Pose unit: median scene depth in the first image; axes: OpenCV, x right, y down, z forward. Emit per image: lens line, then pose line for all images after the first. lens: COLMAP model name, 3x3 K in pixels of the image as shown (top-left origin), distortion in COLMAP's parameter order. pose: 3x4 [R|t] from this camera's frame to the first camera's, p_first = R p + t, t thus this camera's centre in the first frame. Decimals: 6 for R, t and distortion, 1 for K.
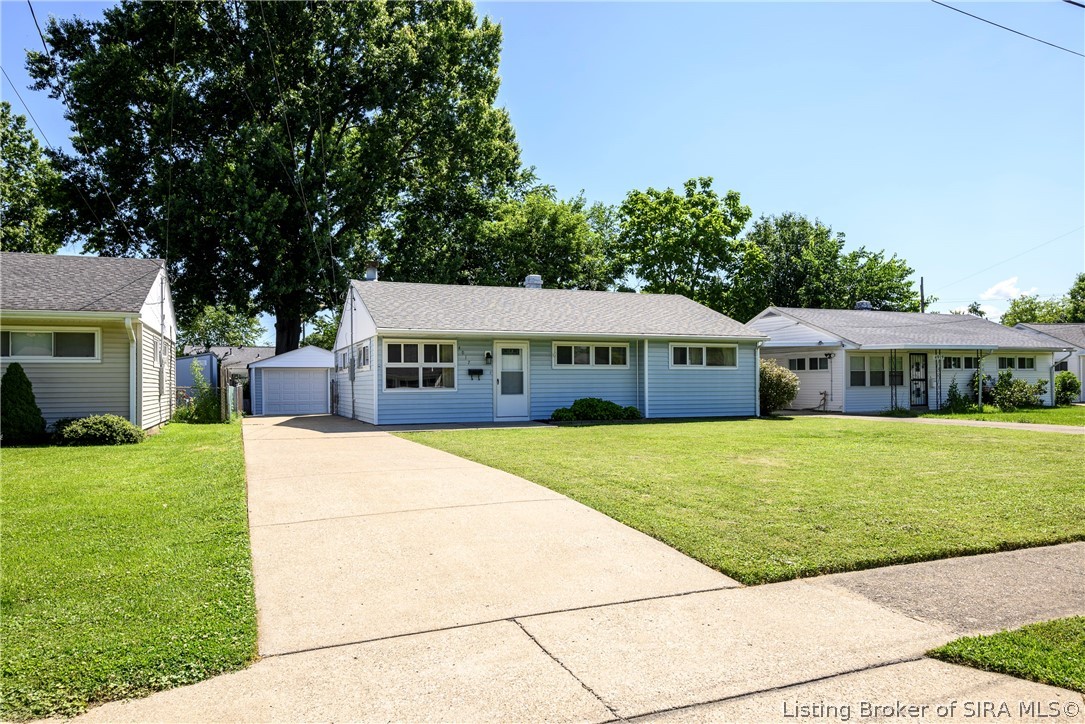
lens RADIAL K [[753.3, 0, 542.4], [0, 753.3, 366.3], [0, 0, 1]] dist [0.001100, 0.000132]
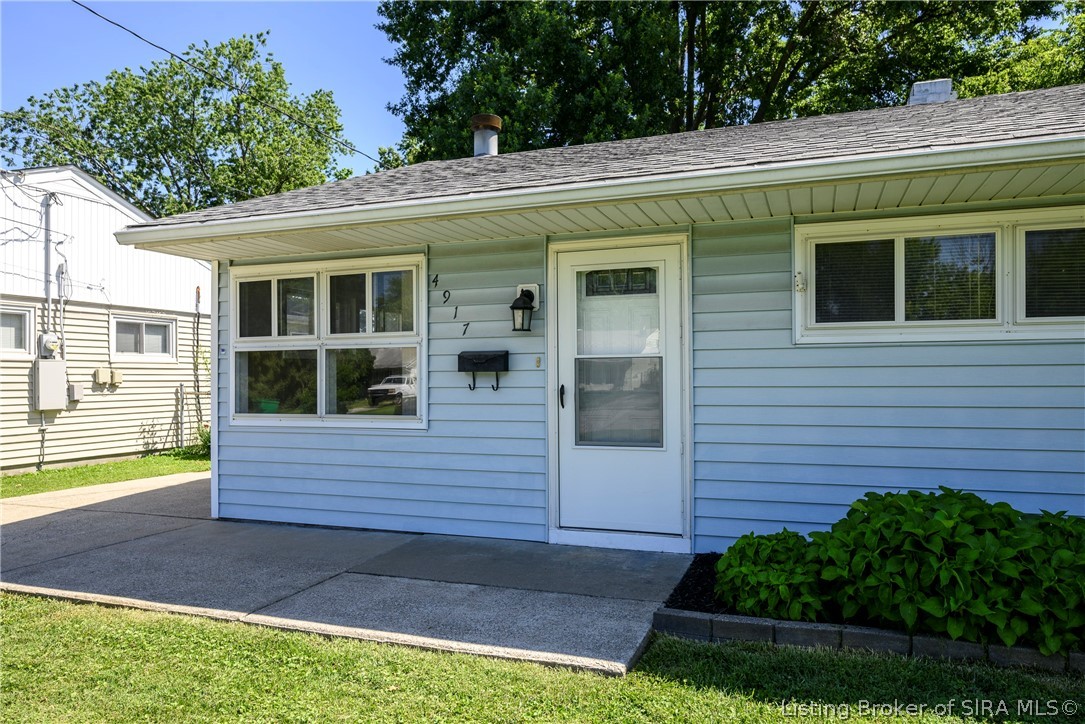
lens RADIAL K [[753.3, 0, 543.7], [0, 753.3, 363.8], [0, 0, 1]] dist [0.001100, 0.000132]
pose [[0.723672, -0.004569, -0.690129, 0.121761], [0.022976, 0.999583, 0.017475, 0.004025], [0.689761, -0.028503, 0.723475, 0.810766]]
